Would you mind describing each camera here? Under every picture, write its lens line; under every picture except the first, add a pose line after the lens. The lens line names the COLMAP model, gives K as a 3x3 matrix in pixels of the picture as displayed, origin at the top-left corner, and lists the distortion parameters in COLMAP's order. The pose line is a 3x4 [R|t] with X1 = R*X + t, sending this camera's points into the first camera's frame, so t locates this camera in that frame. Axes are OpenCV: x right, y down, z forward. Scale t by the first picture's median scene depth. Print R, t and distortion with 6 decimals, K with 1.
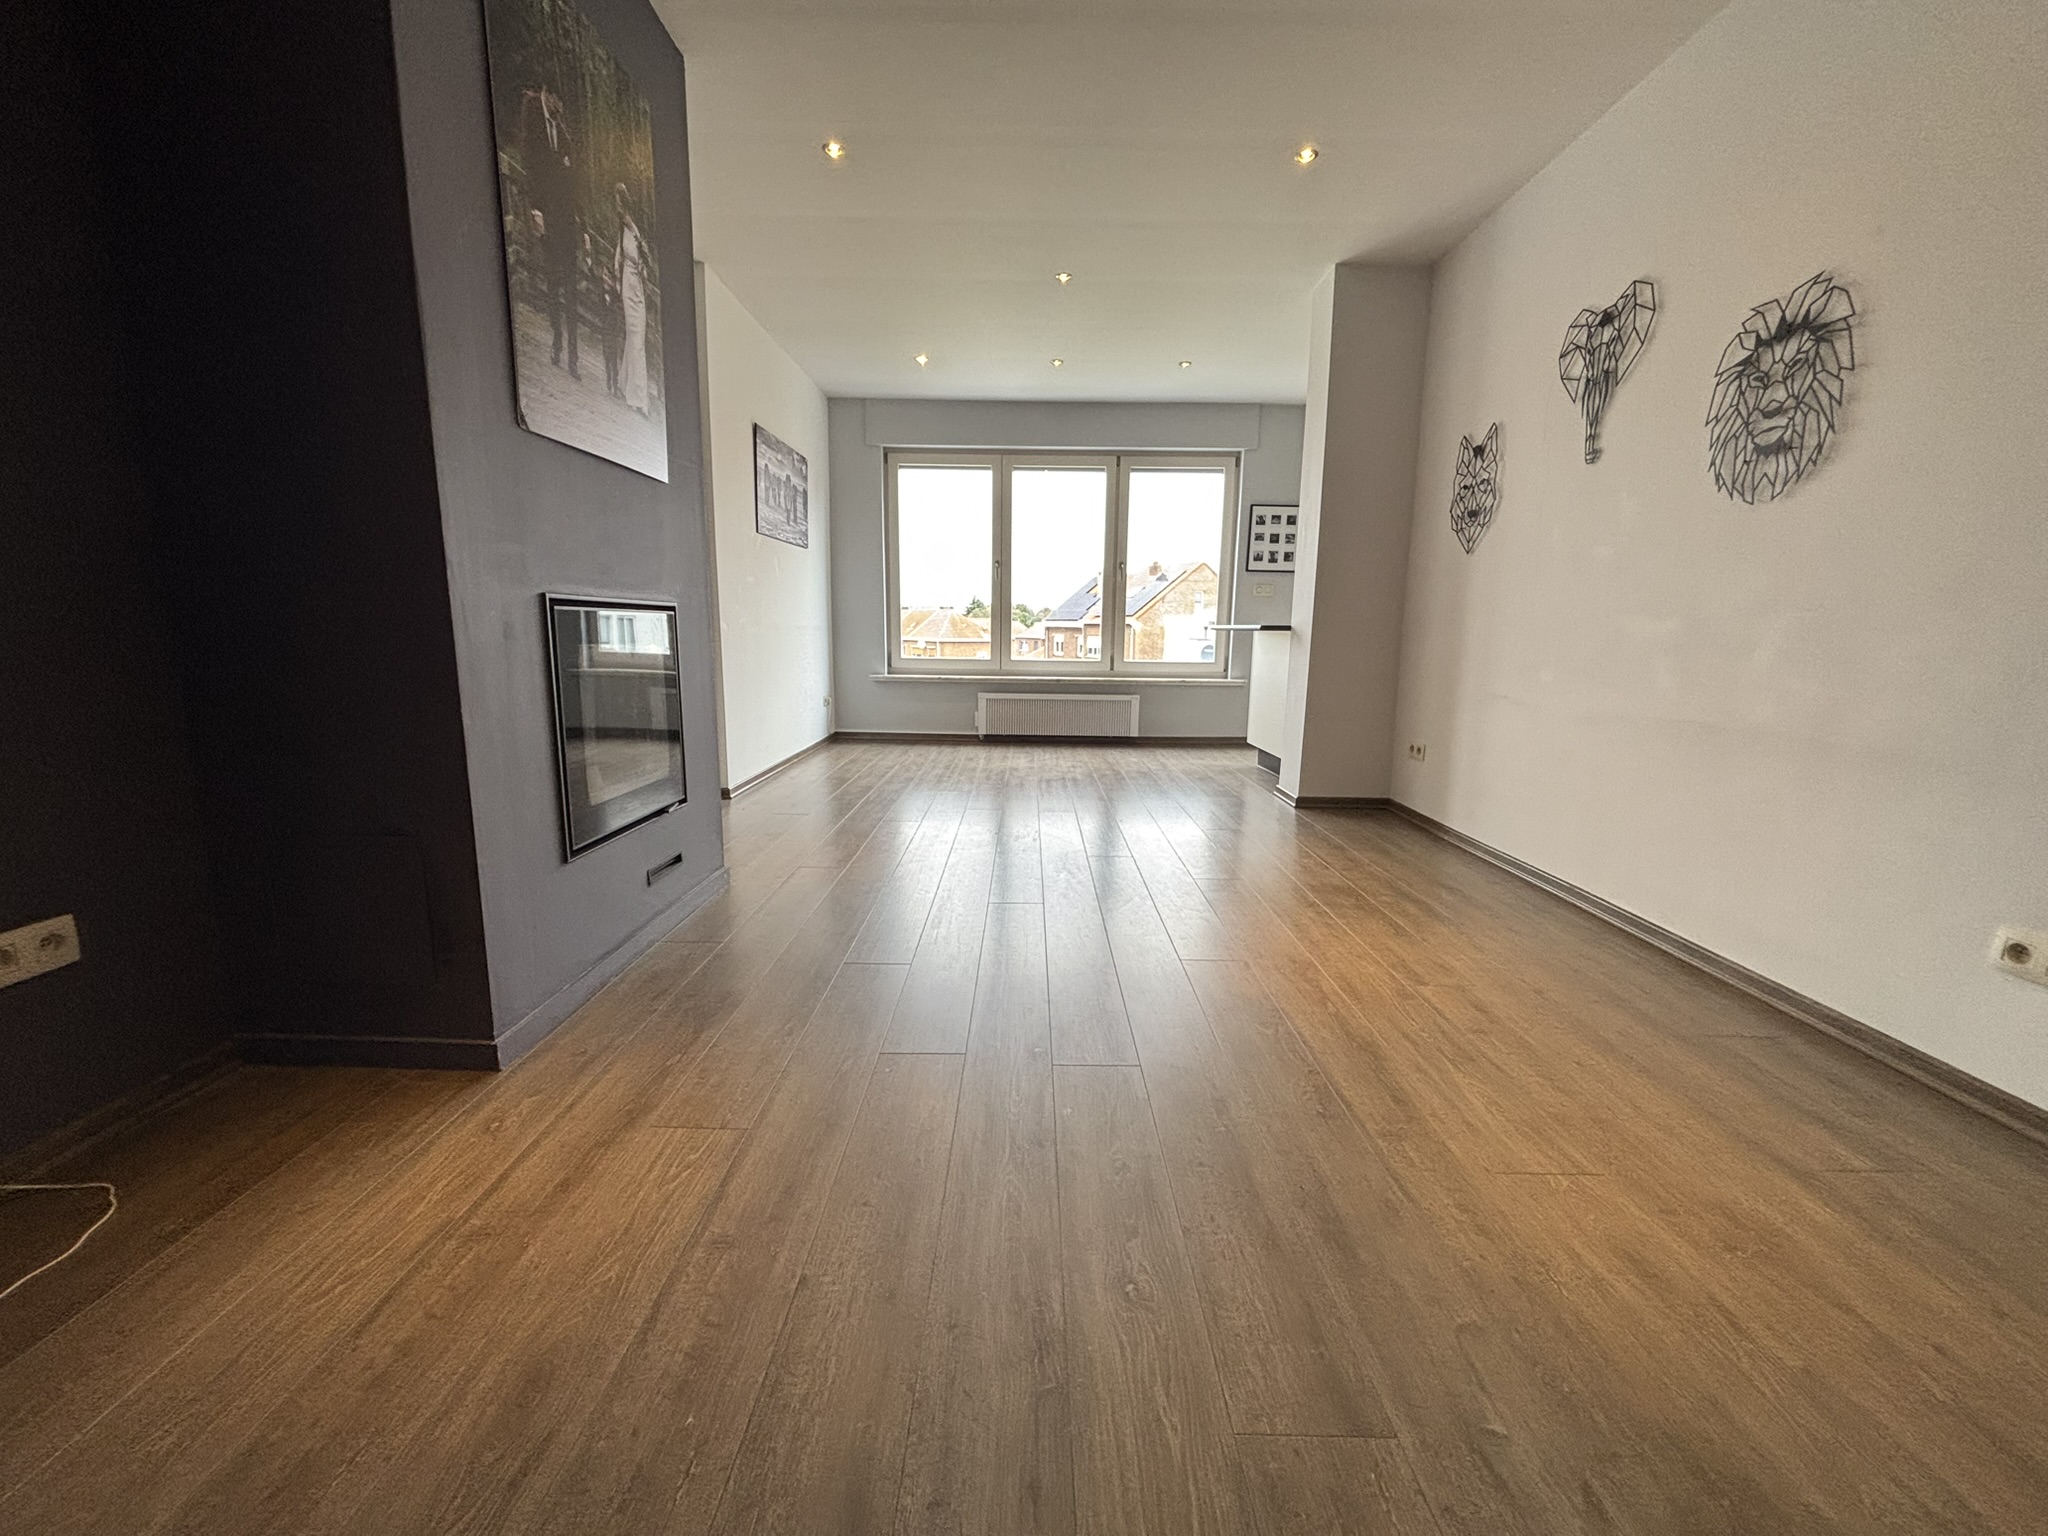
lens RADIAL K [[823.9, 0, 1024.0], [0, 823.9, 768.0], [0, 0, 1]] dist [0.001358, 0.000308]
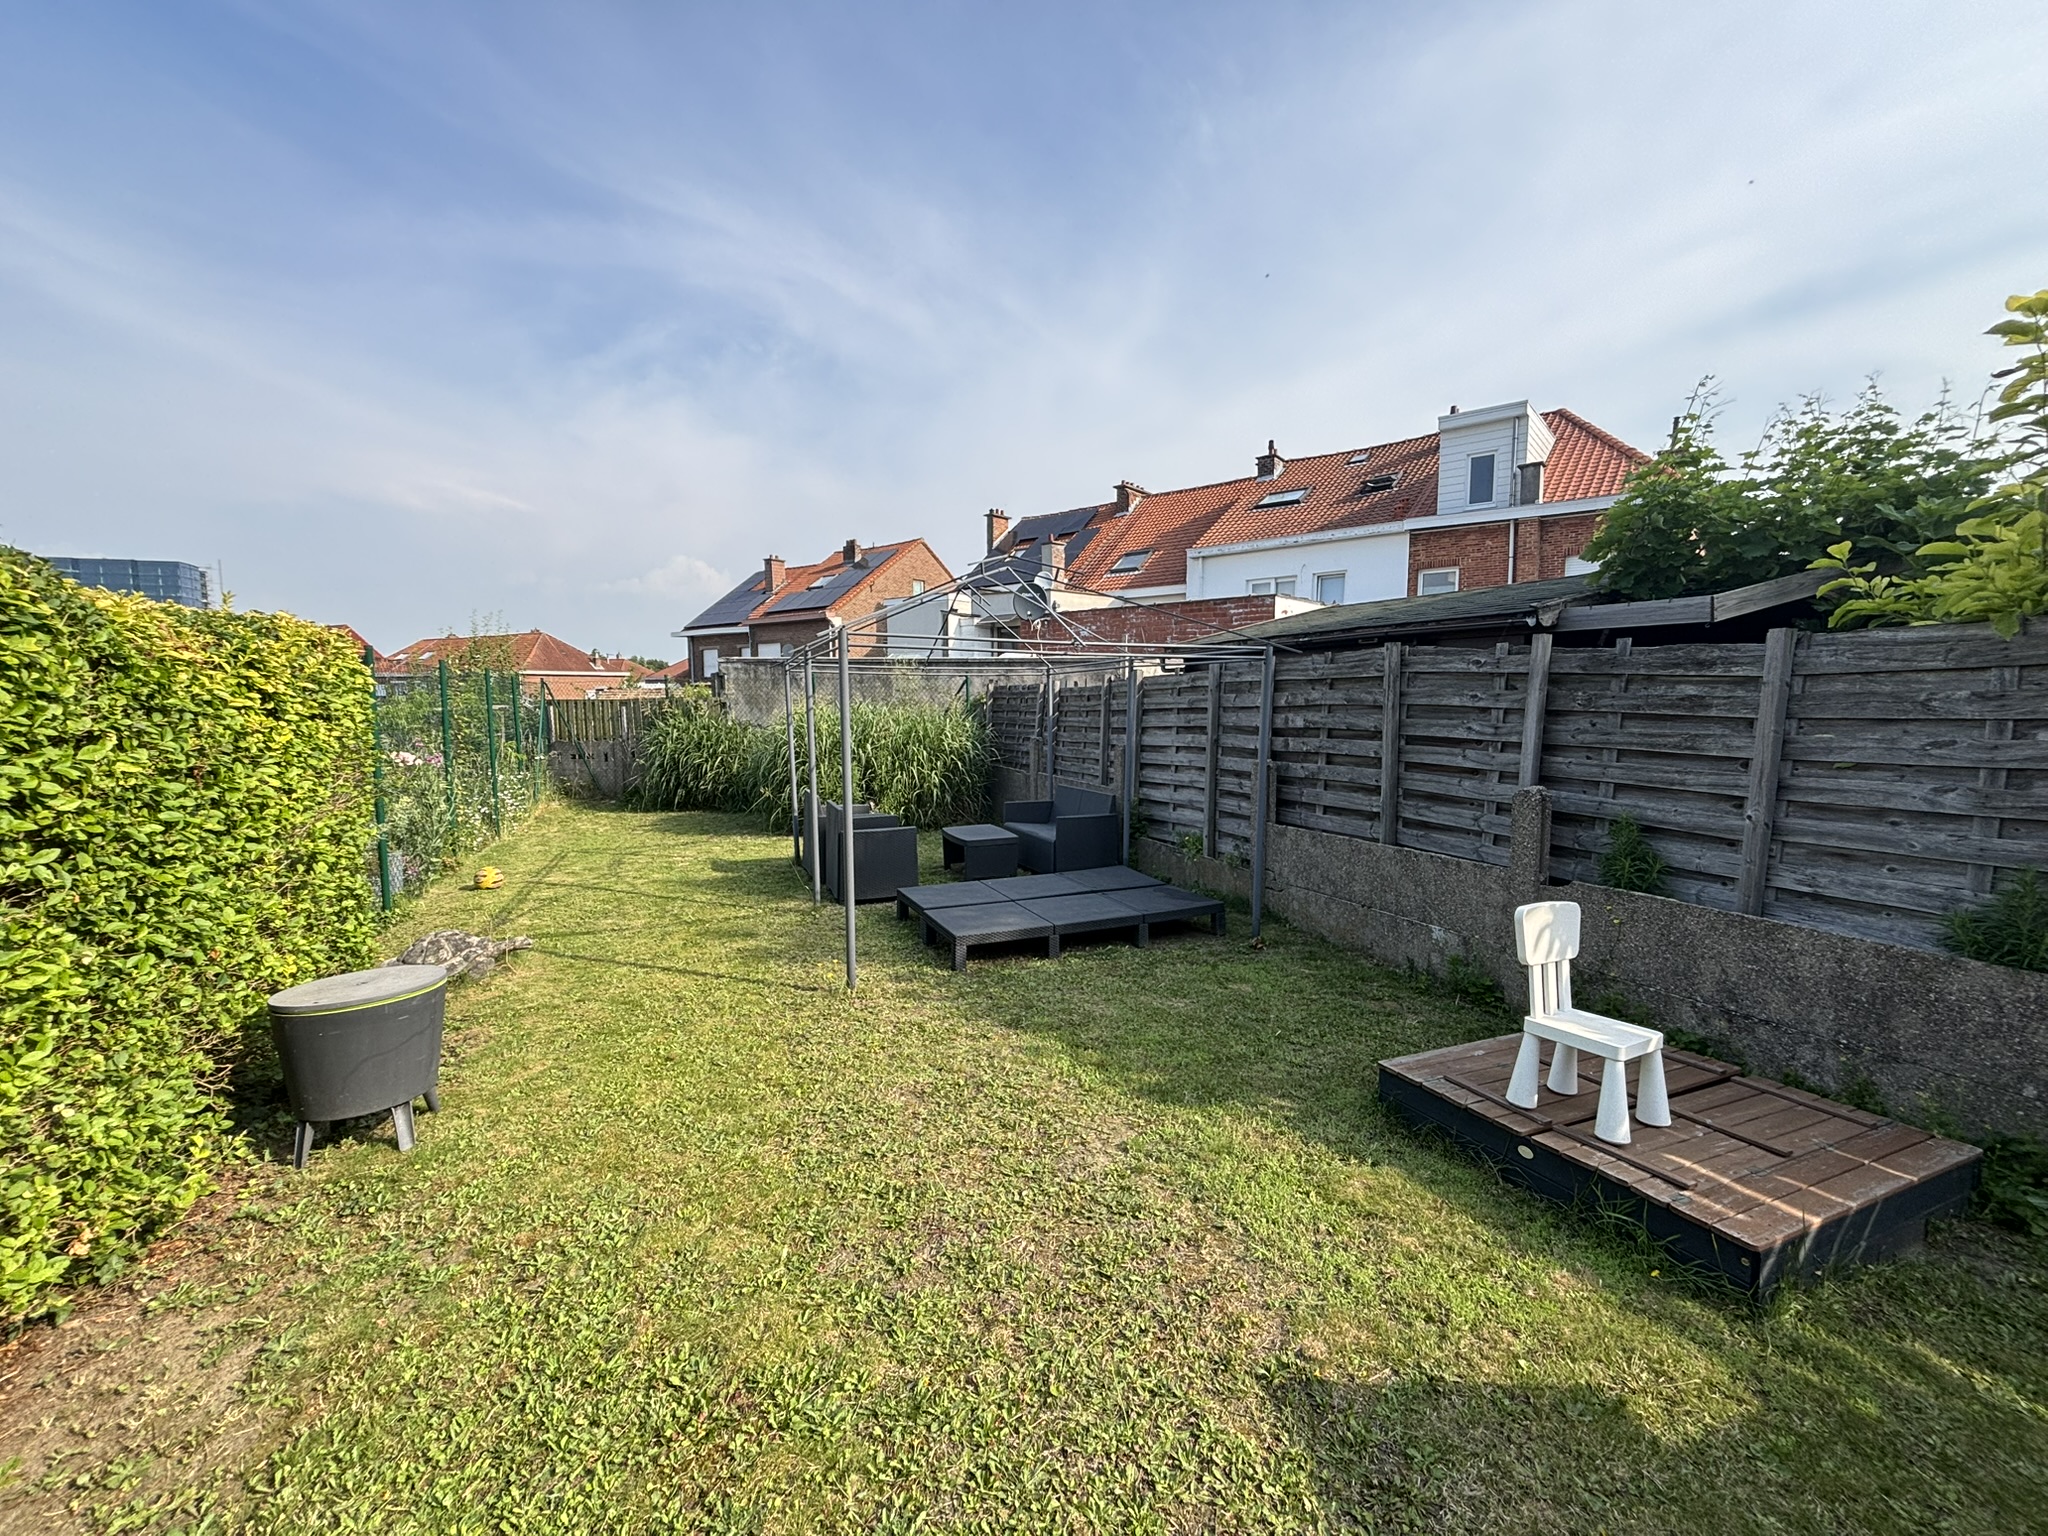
lens RADIAL K [[822.9, 0, 1019.6], [0, 822.9, 735.4], [0, 0, 1]] dist [0.000685, 0.000099]
pose [[0.915839, -0.035954, 0.399932, 0.006062], [0.083076, 0.991400, -0.101116, 0.009461], [-0.392857, 0.125831, 0.910950, 2.801218]]
